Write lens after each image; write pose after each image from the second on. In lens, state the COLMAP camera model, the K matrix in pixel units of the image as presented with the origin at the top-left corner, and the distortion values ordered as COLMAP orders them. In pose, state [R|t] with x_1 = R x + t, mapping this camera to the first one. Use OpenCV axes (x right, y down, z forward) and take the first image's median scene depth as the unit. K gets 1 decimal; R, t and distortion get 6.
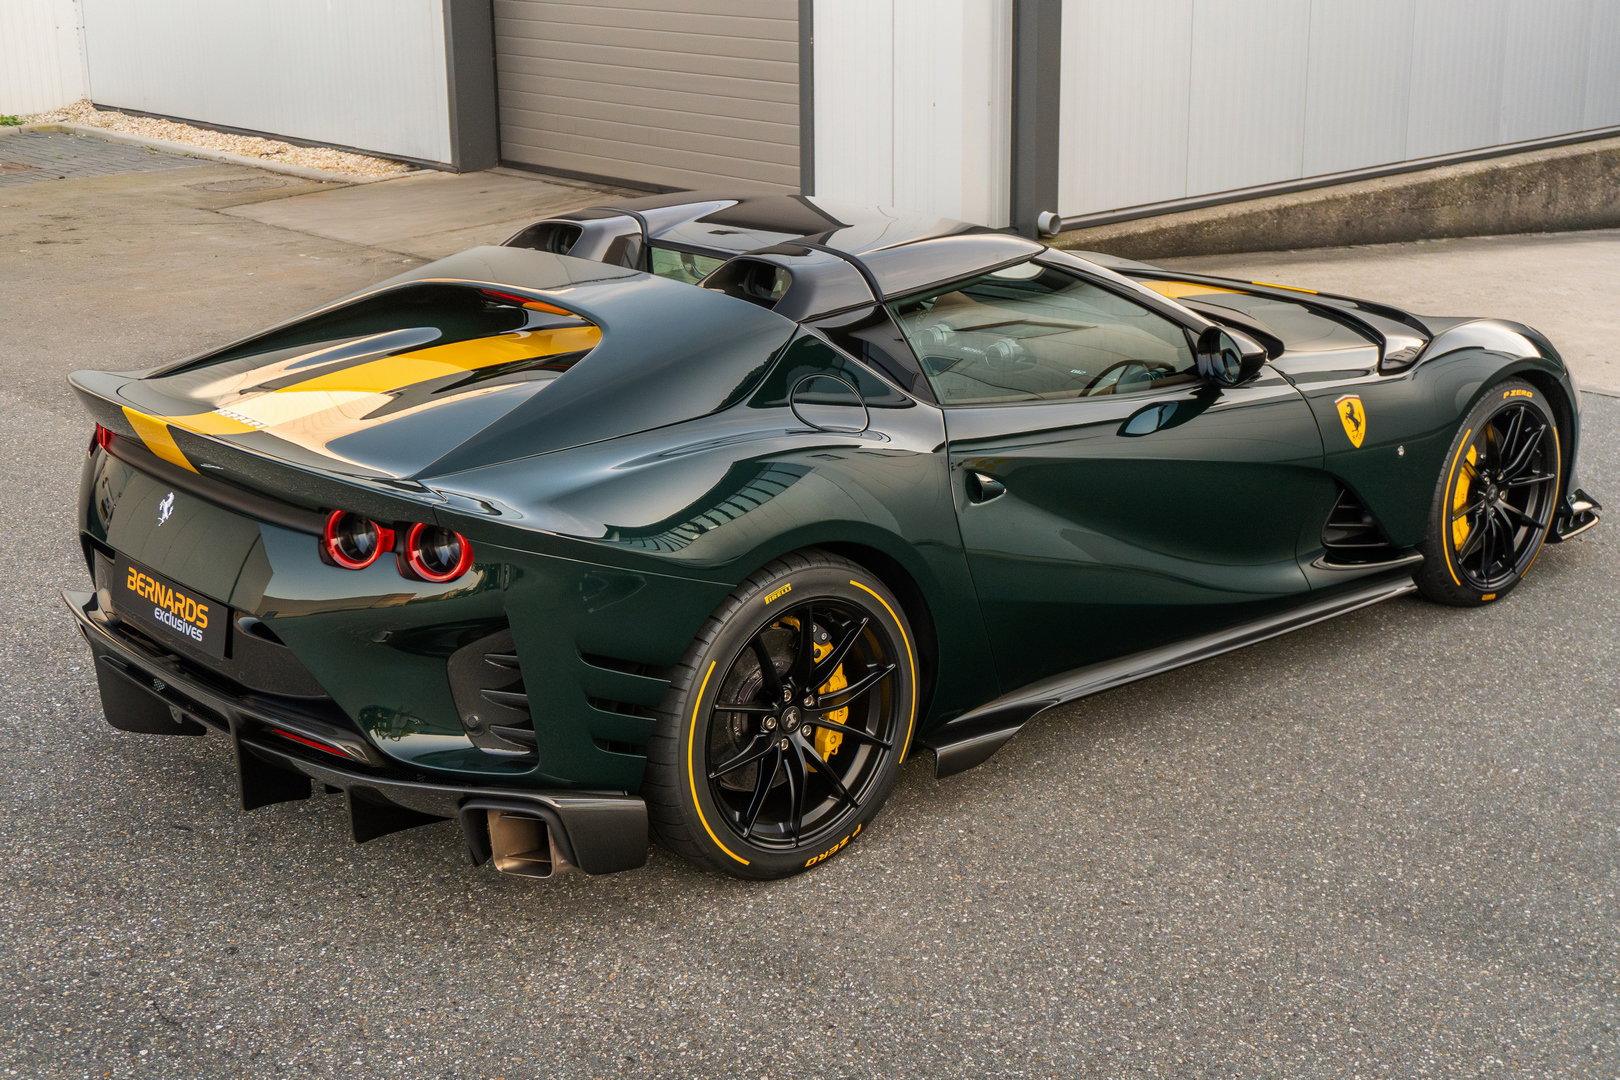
lens RADIAL K [[2178.7, 0, 829.0], [0, 2178.7, 460.9], [0, 0, 1]] dist [0.001303, 0.000000]
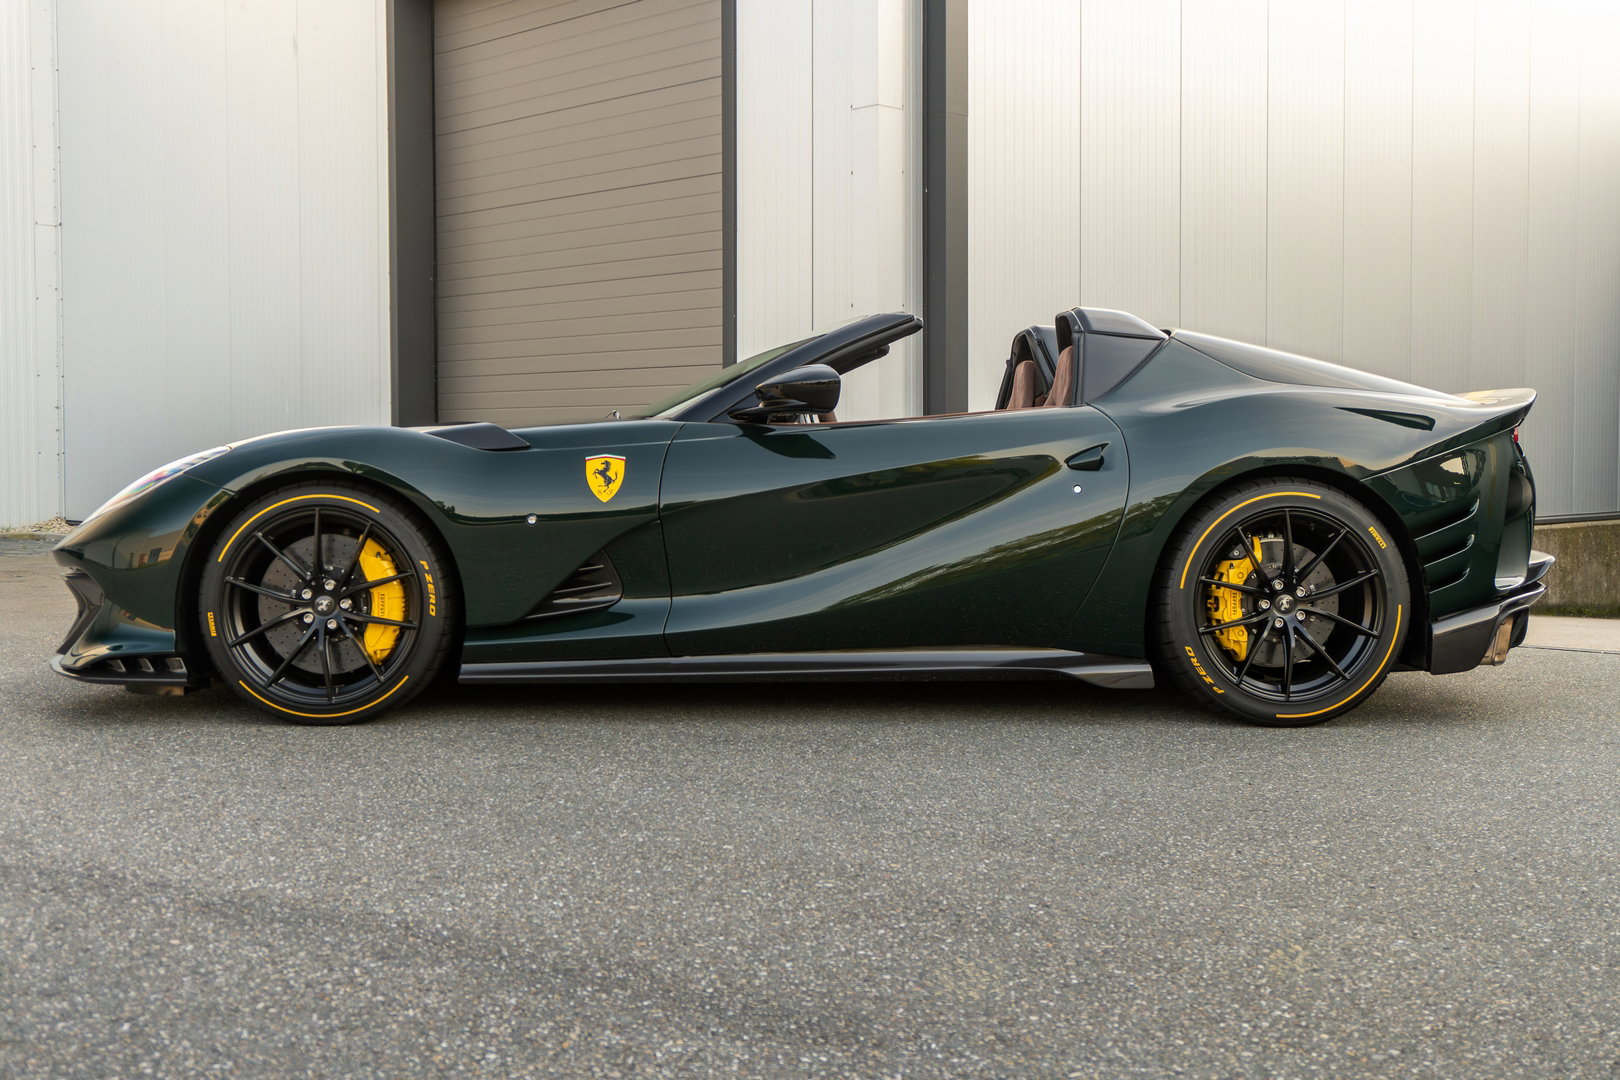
lens RADIAL K [[1795.1, 0, 823.6], [0, 1795.1, 568.0], [0, 0, 1]] dist [-0.003200, 0.000000]
pose [[0.998034, 0.002017, 0.062647, -0.053303], [0.010339, 0.980492, -0.196287, 0.190686], [-0.061821, 0.196549, 0.978543, 0.412480]]
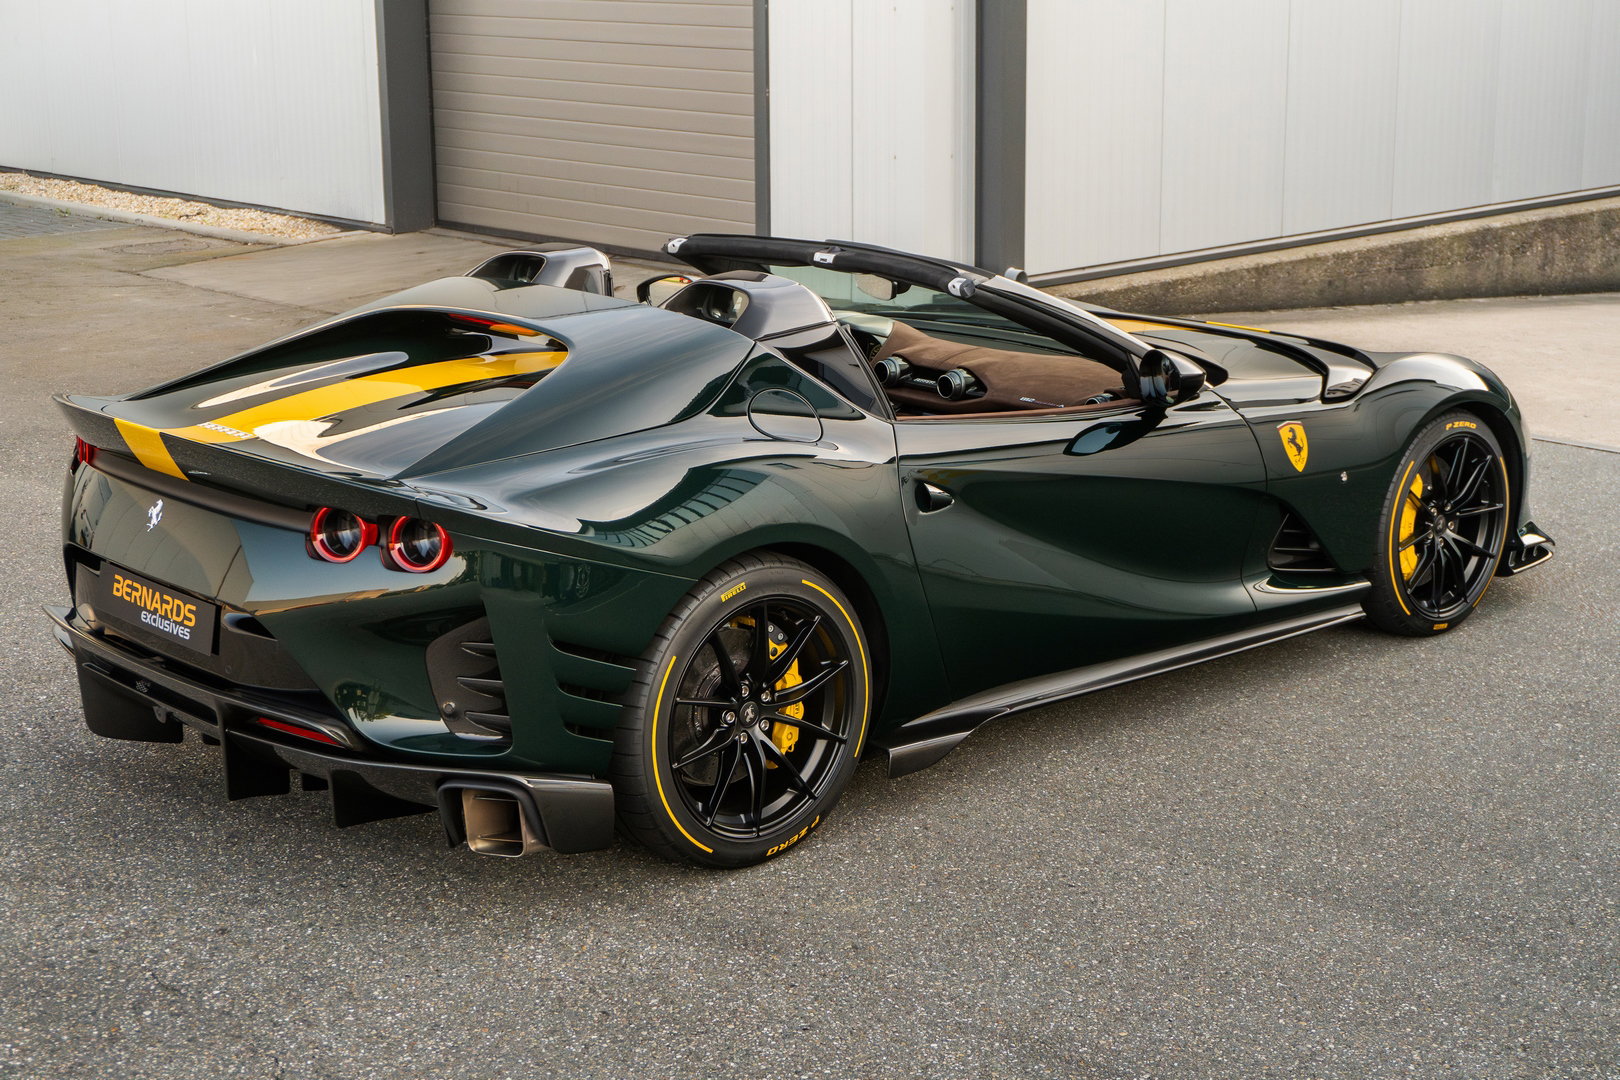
lens RADIAL K [[2407.9, 0, 826.4], [0, 2407.9, 566.2], [0, 0, 1]] dist [0.013543, 0.000000]
pose [[0.999855, -0.004148, 0.016491, -0.001022], [0.004185, 0.999989, -0.002187, 0.050954], [-0.016482, 0.002255, 0.999862, -0.161308]]
